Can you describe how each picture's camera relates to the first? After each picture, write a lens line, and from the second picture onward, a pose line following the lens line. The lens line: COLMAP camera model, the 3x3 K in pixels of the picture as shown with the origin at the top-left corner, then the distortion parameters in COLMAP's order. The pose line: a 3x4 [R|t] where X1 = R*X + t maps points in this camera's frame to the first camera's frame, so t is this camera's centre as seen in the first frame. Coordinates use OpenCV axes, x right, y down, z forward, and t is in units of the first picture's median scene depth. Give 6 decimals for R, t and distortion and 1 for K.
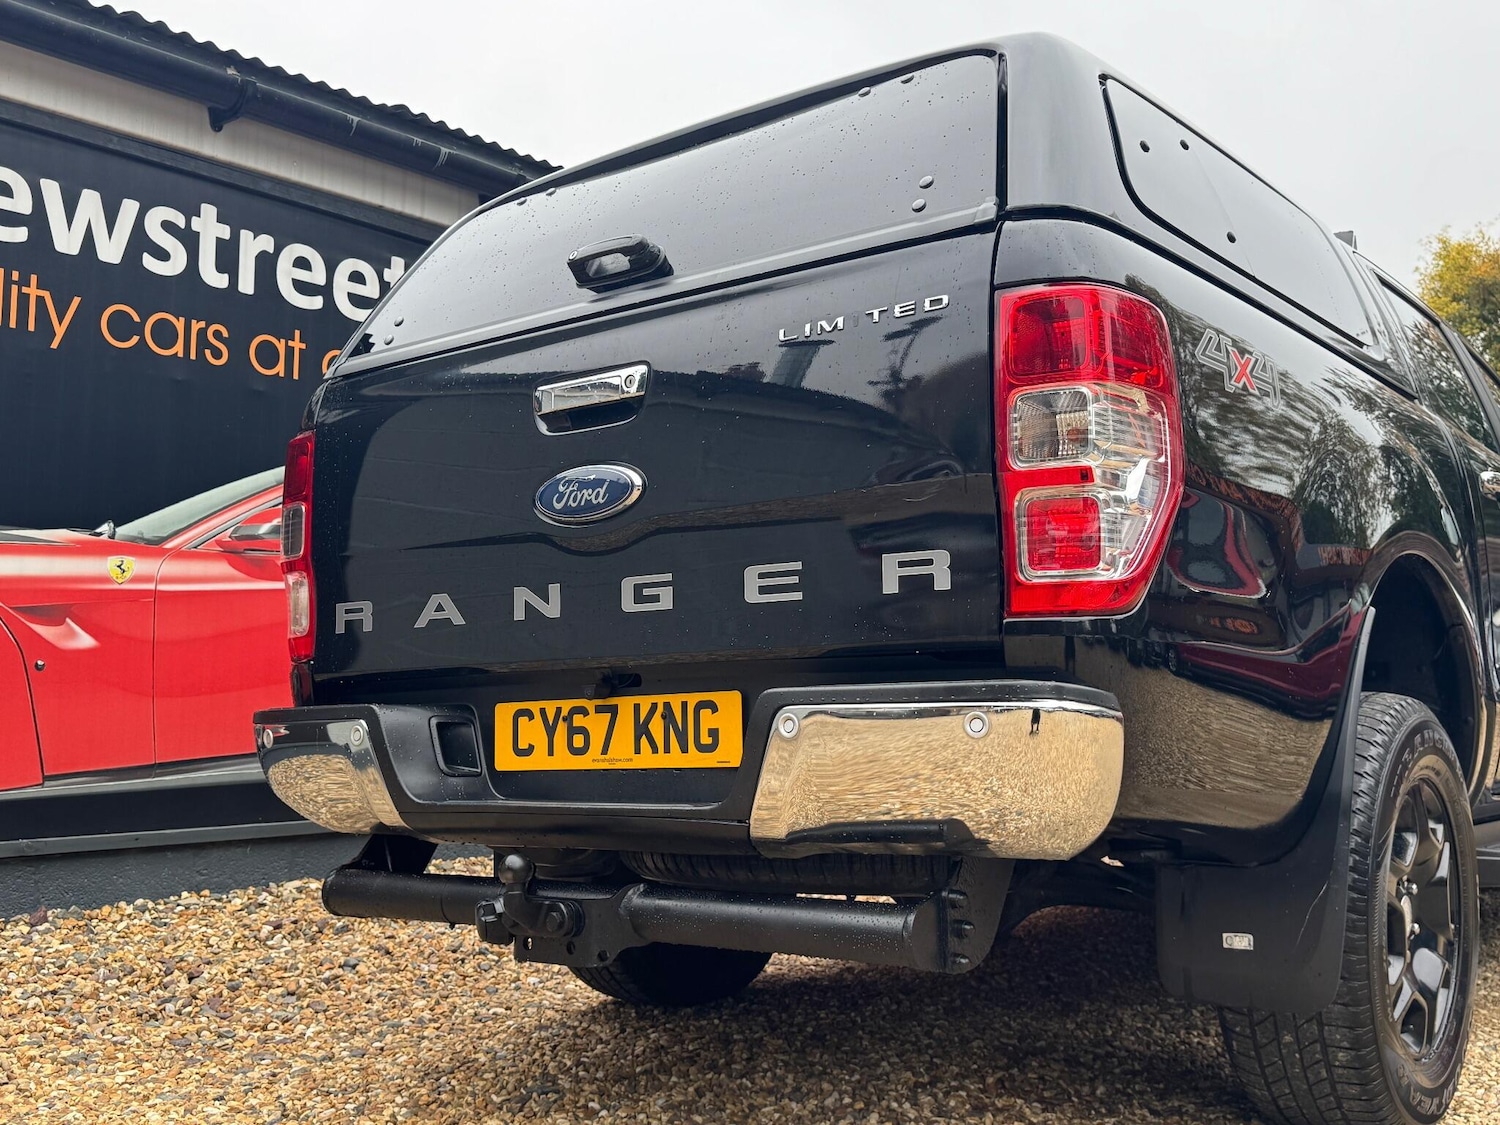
lens RADIAL K [[1535.8, 0, 744.5], [0, 1535.8, 576.8], [0, 0, 1]] dist [0.183999, -0.448447]
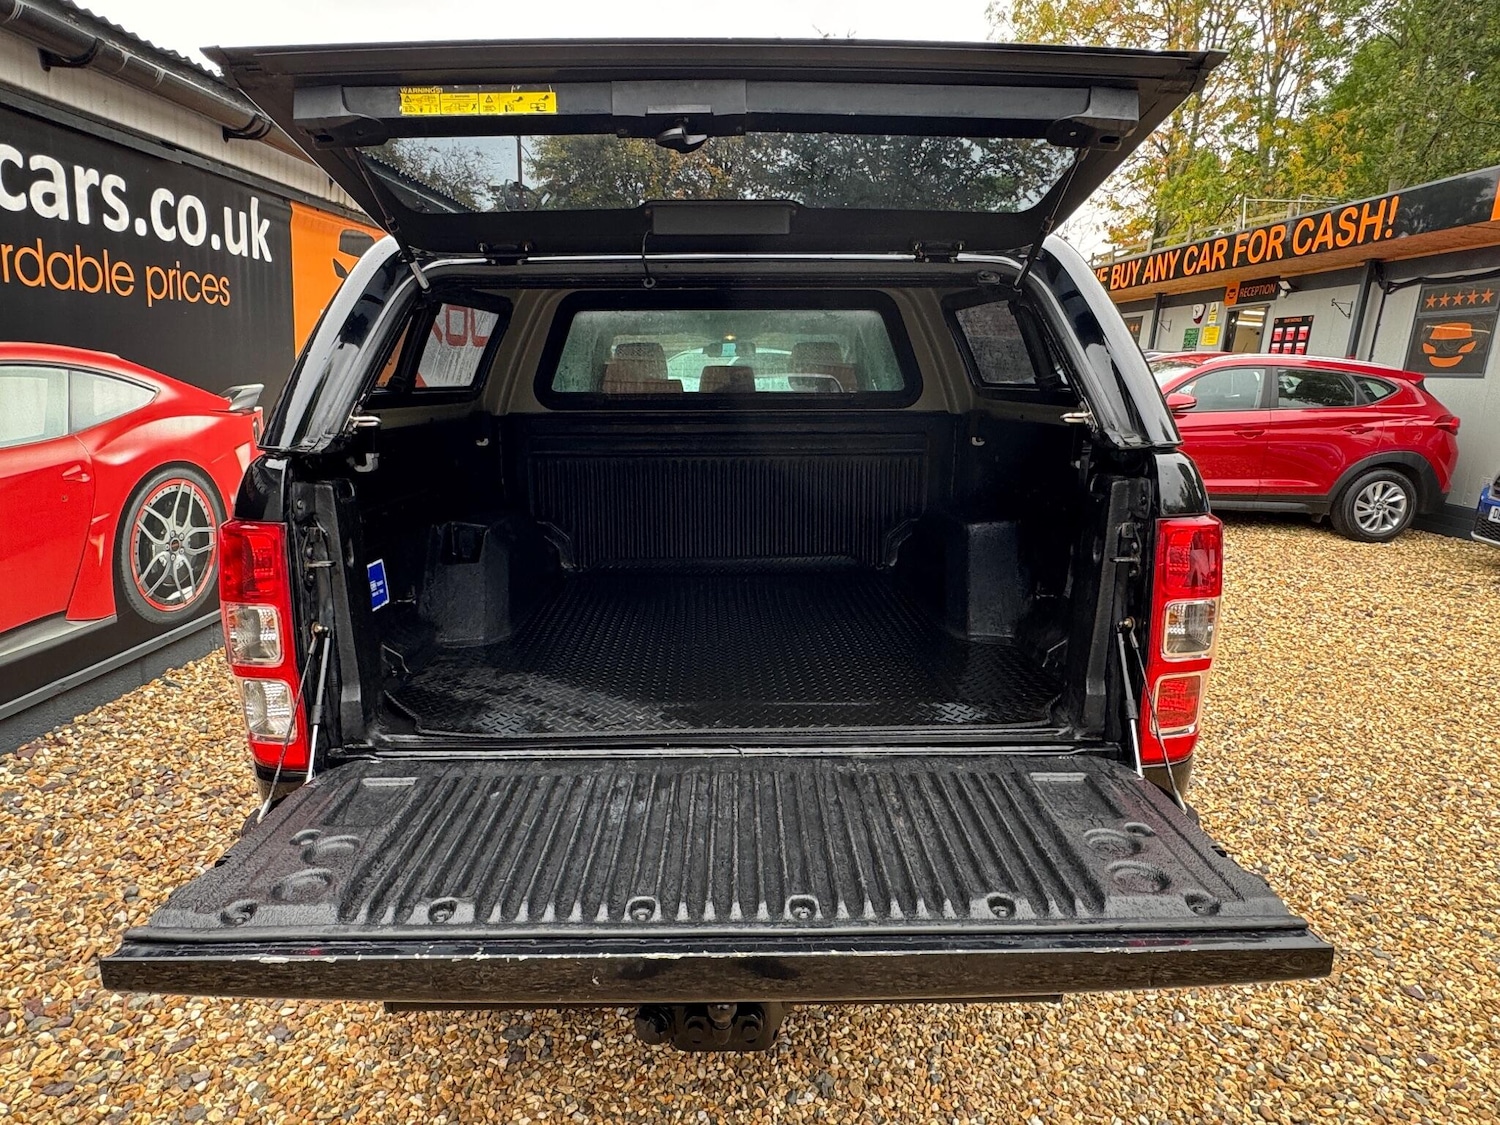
lens RADIAL K [[914.8, 0, 747.4], [0, 914.8, 565.8], [0, 0, 1]] dist [0.040999, -0.024811]
pose [[0.783963, -0.116268, 0.609823, -0.403390], [-0.065489, 0.961336, 0.267478, -0.234184], [-0.617344, -0.249629, 0.746037, 0.459071]]
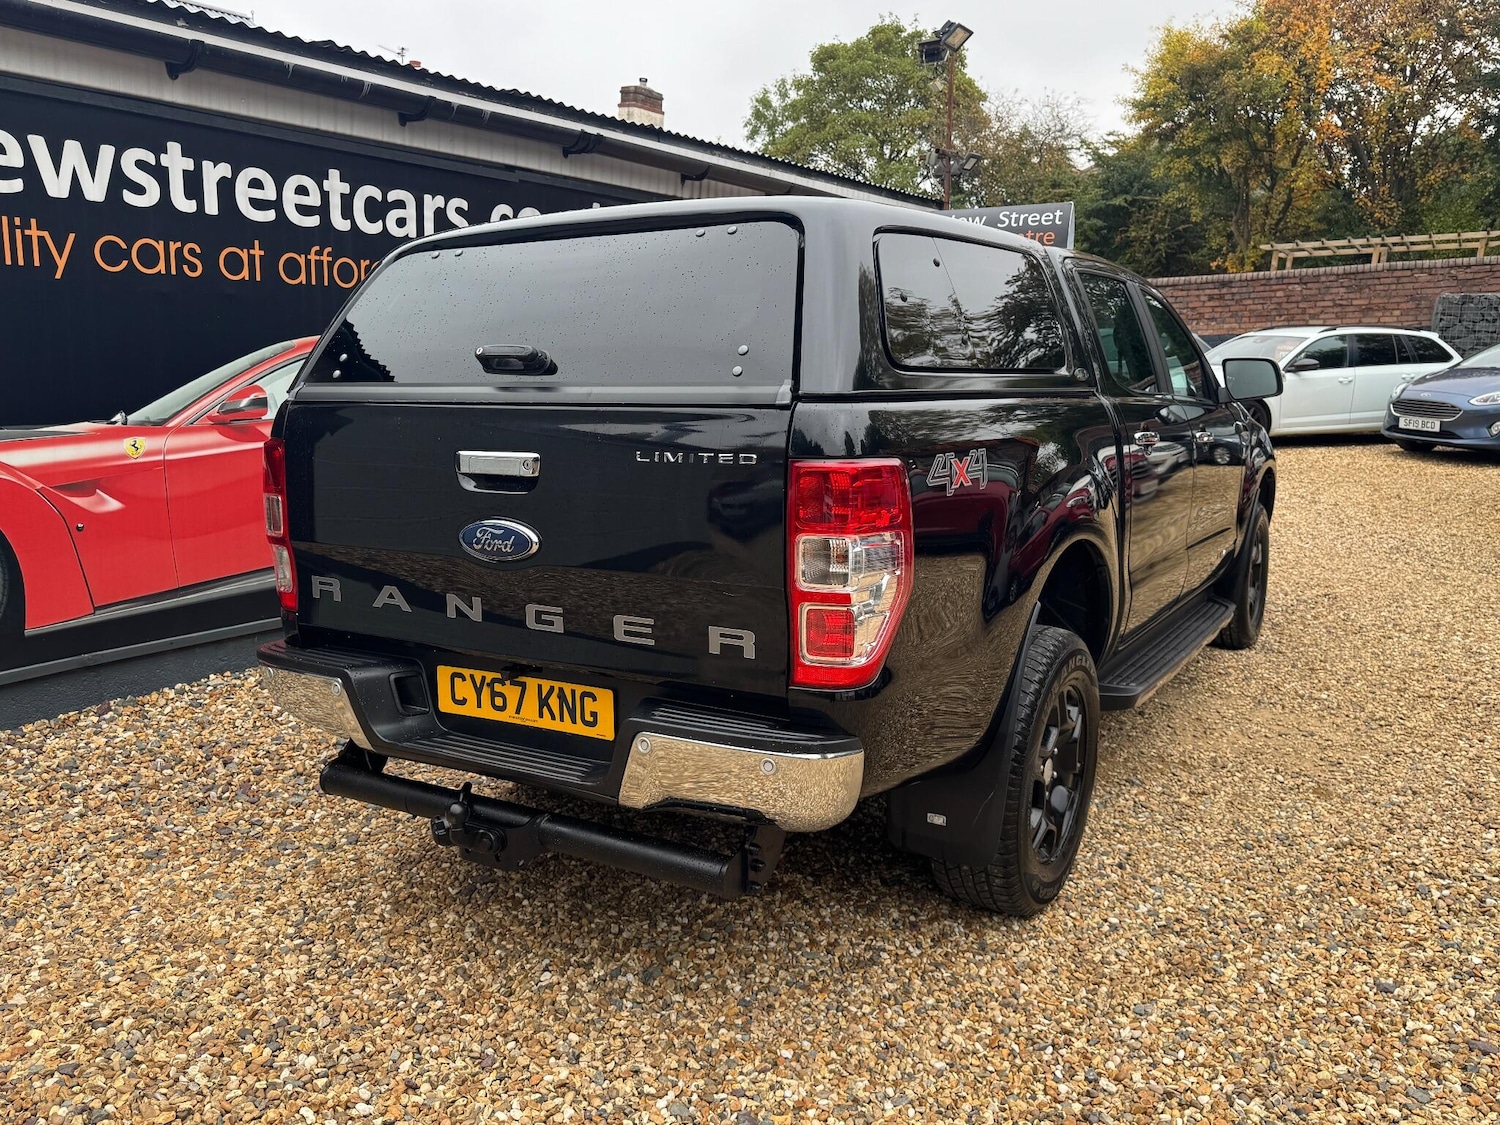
lens RADIAL K [[1156.6, 0, 753.8], [0, 1156.6, 572.8], [0, 0, 1]] dist [0.056952, -0.078819]
pose [[0.994213, -0.010742, 0.106884, 0.011868], [-0.017378, 0.965798, 0.258712, -0.255986], [-0.106008, -0.259072, 0.960023, -0.020442]]
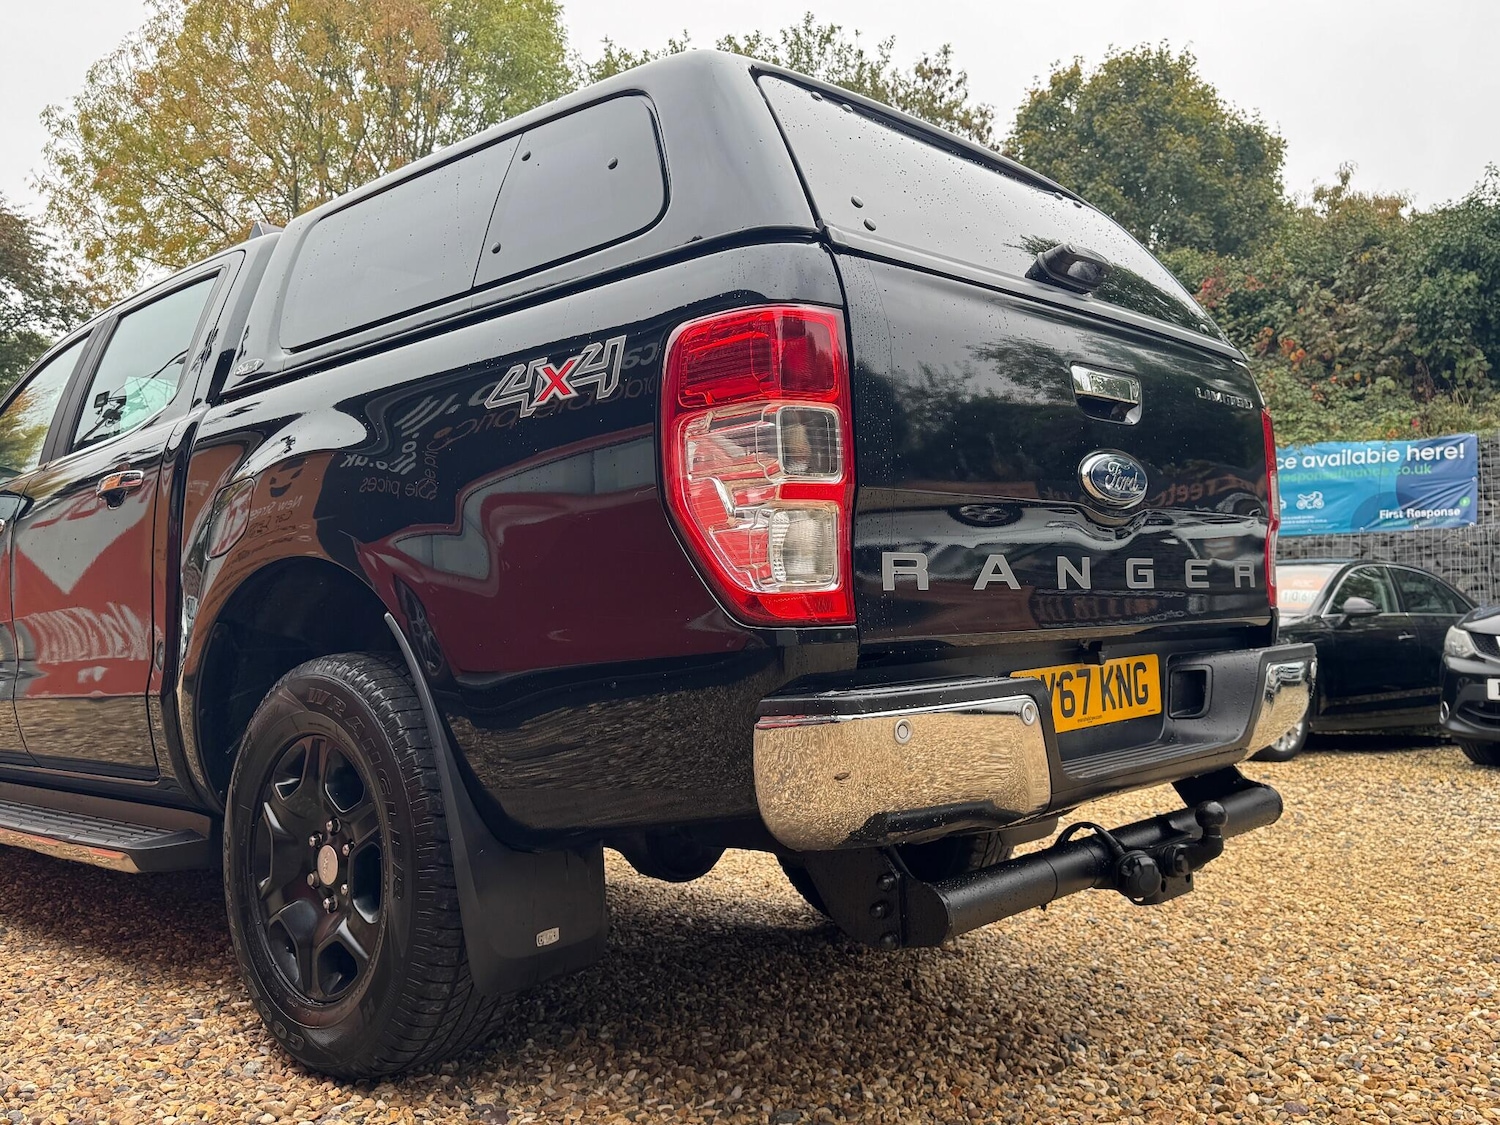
lens RADIAL K [[1304.2, 0, 751.0], [0, 1304.2, 561.8], [0, 0, 1]] dist [0.058130, -0.091686]
pose [[0.100145, 0.056577, 0.993363, -0.917305], [-0.059911, 0.996913, -0.050739, 0.059468], [-0.993167, -0.054432, 0.103226, 0.998726]]
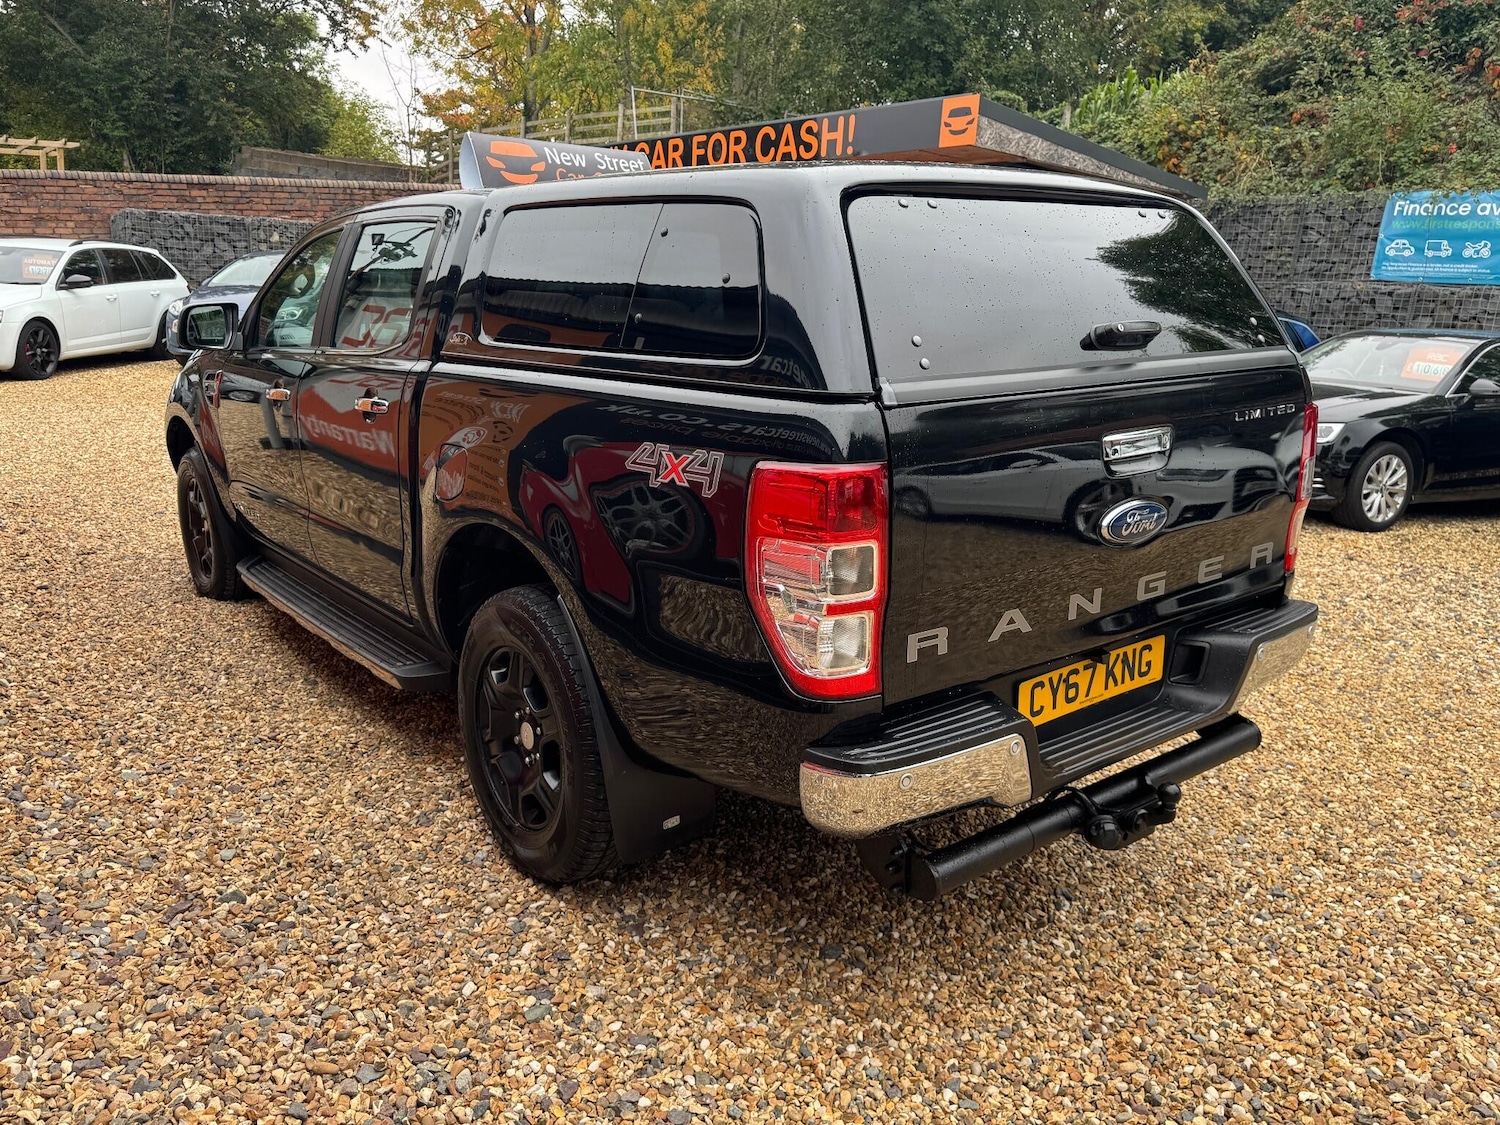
lens RADIAL K [[1157.8, 0, 744.4], [0, 1157.8, 568.1], [0, 0, 1]] dist [0.058215, -0.083279]
pose [[0.257178, -0.224652, 0.939889, -0.999902], [-0.094624, 0.962075, 0.255847, -0.210235], [-0.961720, -0.154734, 0.226167, 0.939851]]
